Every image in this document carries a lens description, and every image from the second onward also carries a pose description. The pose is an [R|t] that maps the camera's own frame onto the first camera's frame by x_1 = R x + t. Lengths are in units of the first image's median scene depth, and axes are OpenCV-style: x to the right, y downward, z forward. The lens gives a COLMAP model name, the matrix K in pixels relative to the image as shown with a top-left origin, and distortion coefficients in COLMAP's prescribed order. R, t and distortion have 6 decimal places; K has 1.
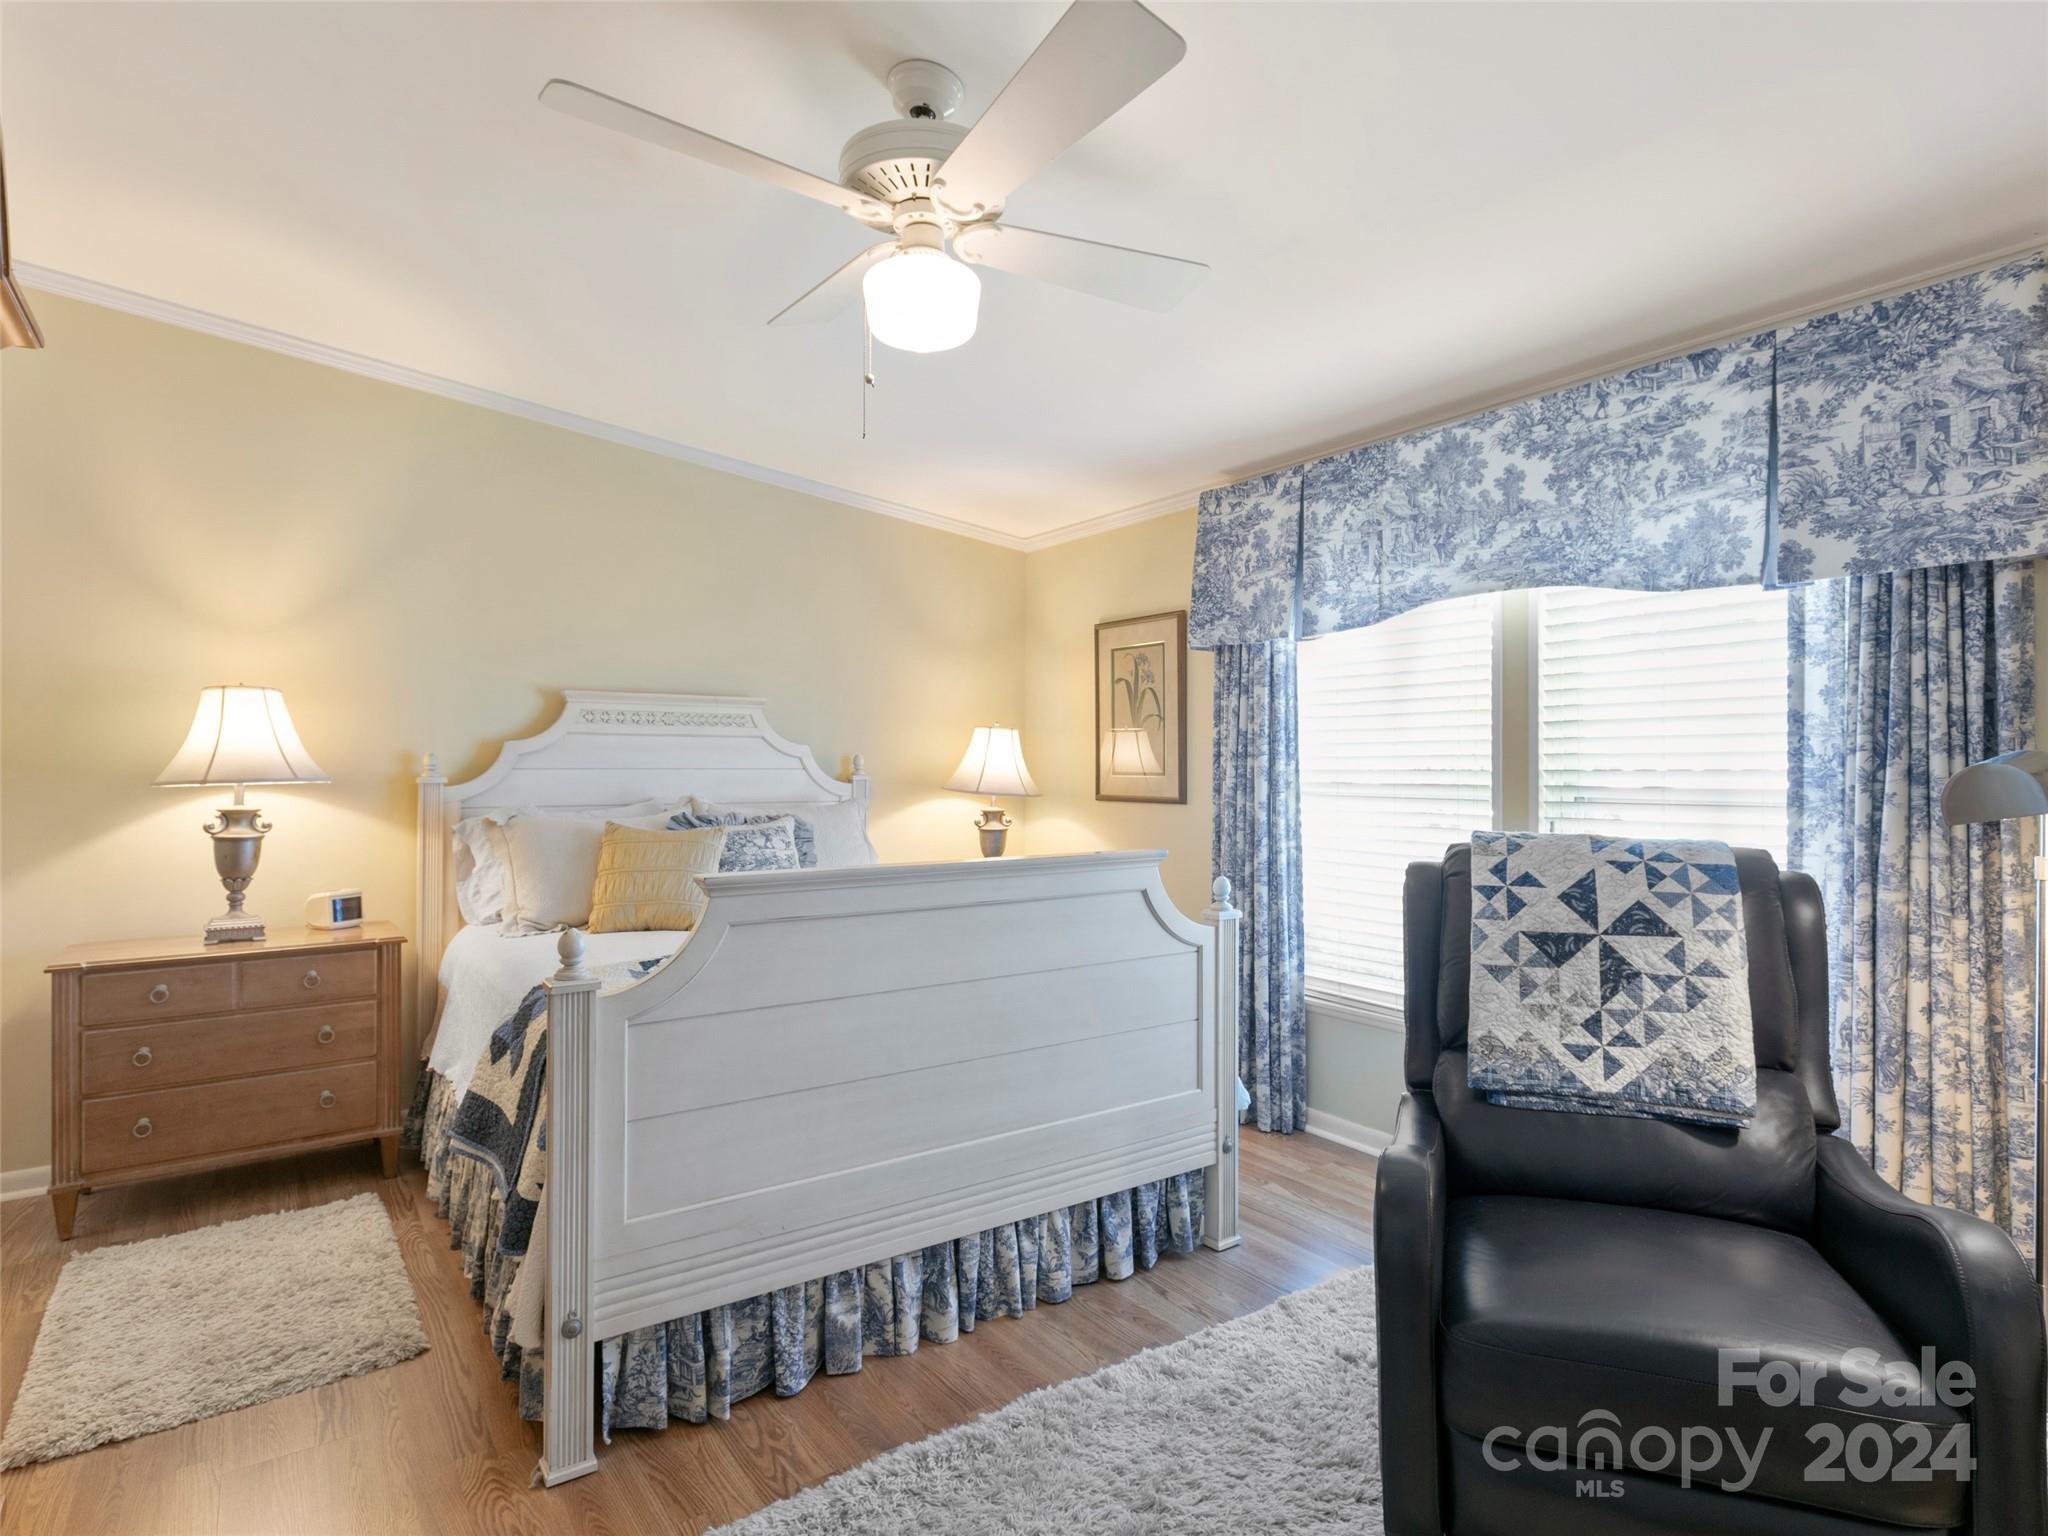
lens RADIAL K [[1085.1, 0, 1017.1], [0, 1085.1, 763.6], [0, 0, 1]] dist [-0.000137, -0.001215]
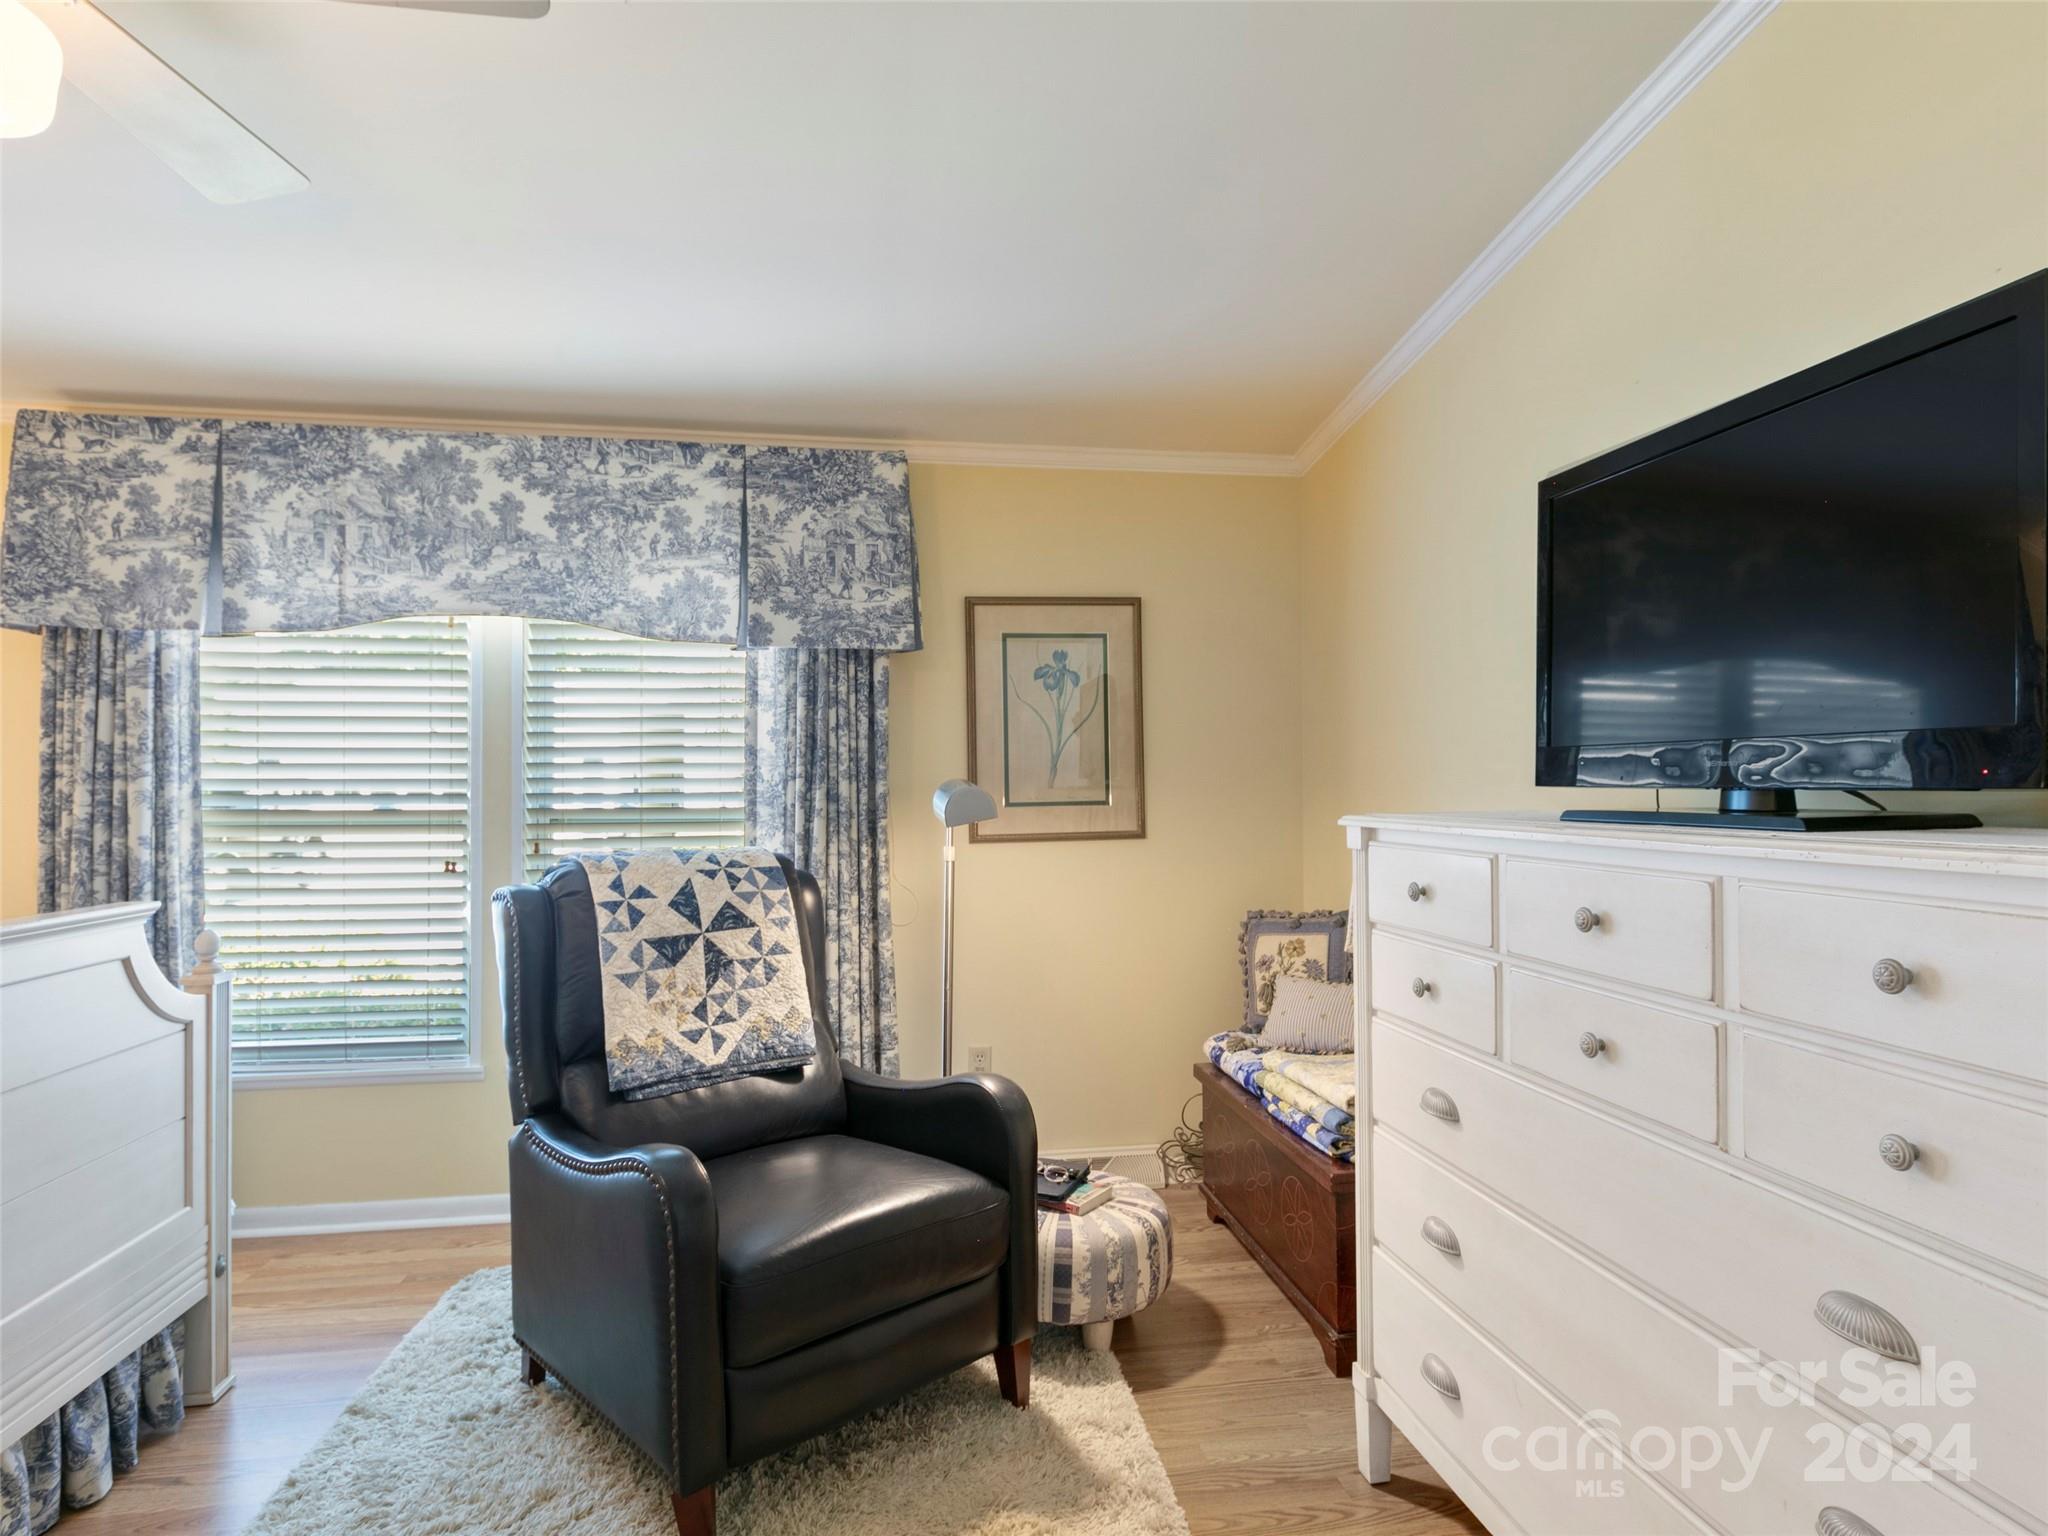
lens RADIAL K [[1115.0, 0, 1023.2], [0, 1115.0, 792.4], [0, 0, 1]] dist [-0.001063, -0.000737]
pose [[0.441289, -0.003976, 0.897356, -0.309178], [0.000122, 0.999990, 0.004371, 0.000432], [-0.897365, -0.001819, 0.441285, 0.124978]]
